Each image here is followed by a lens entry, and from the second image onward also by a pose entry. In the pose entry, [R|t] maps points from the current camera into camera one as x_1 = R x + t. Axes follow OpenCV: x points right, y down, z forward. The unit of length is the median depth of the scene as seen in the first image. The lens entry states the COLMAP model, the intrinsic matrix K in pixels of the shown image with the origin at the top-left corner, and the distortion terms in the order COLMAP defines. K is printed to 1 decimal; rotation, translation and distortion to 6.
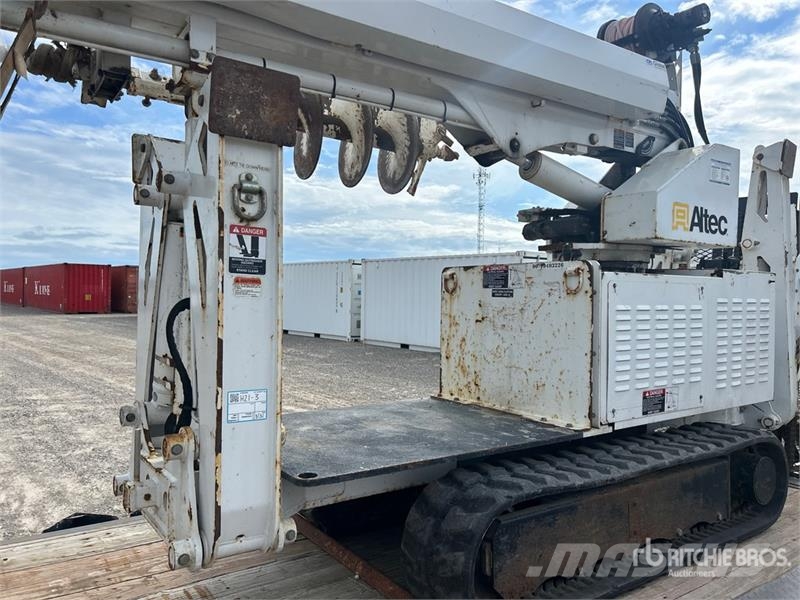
lens RADIAL K [[596.8, 0, 395.5], [0, 596.8, 298.5], [0, 0, 1]] dist [0.069664, -0.084017]
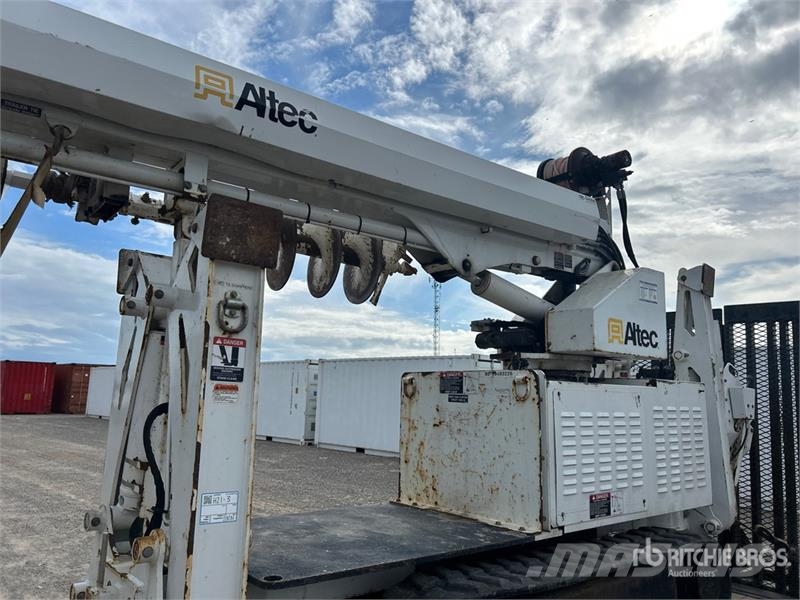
lens RADIAL K [[598.6, 0, 393.0], [0, 598.6, 294.4], [0, 0, 1]] dist [0.075910, -0.098635]
pose [[0.997643, 0.021283, 0.065239, -0.010751], [-0.009689, 0.984854, -0.173118, -0.005484], [-0.067935, 0.172077, 0.982738, -0.076397]]
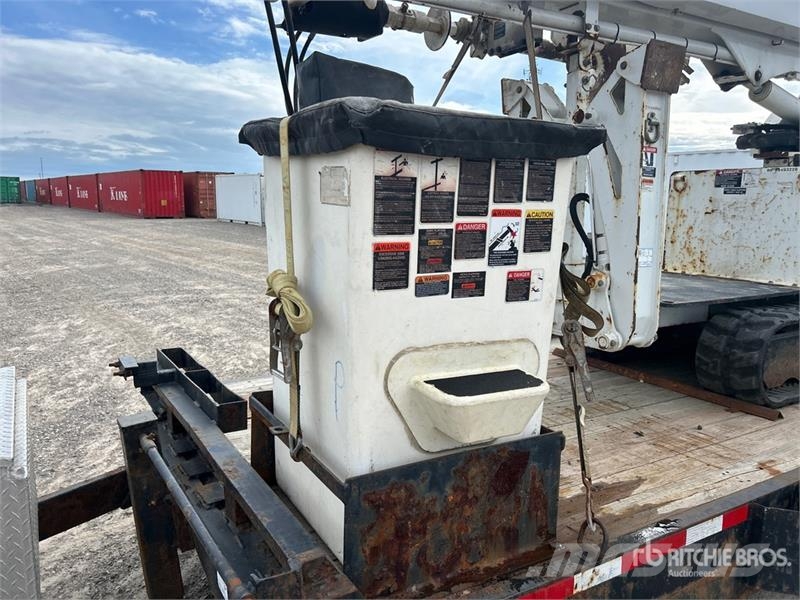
lens RADIAL K [[601.6, 0, 391.9], [0, 601.6, 301.5], [0, 0, 1]] dist [0.058530, -0.076662]
pose [[0.997142, 0.010300, -0.074841, -0.465964], [0.001677, 0.987400, 0.158237, 0.017682], [0.075528, -0.157910, 0.984561, -0.414796]]
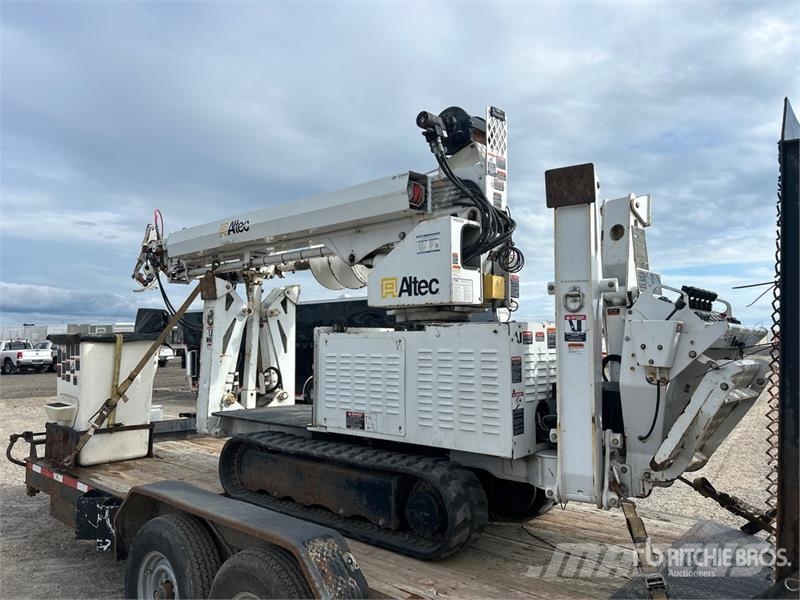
lens RADIAL K [[596.8, 0, 395.5], [0, 596.8, 298.5], [0, 0, 1]] dist [0.069664, -0.084017]
pose [[0.234165, -0.087834, -0.968221, 1.724347], [-0.001272, 0.995882, -0.090651, 0.007904], [0.972196, 0.022459, 0.233089, 0.691209]]
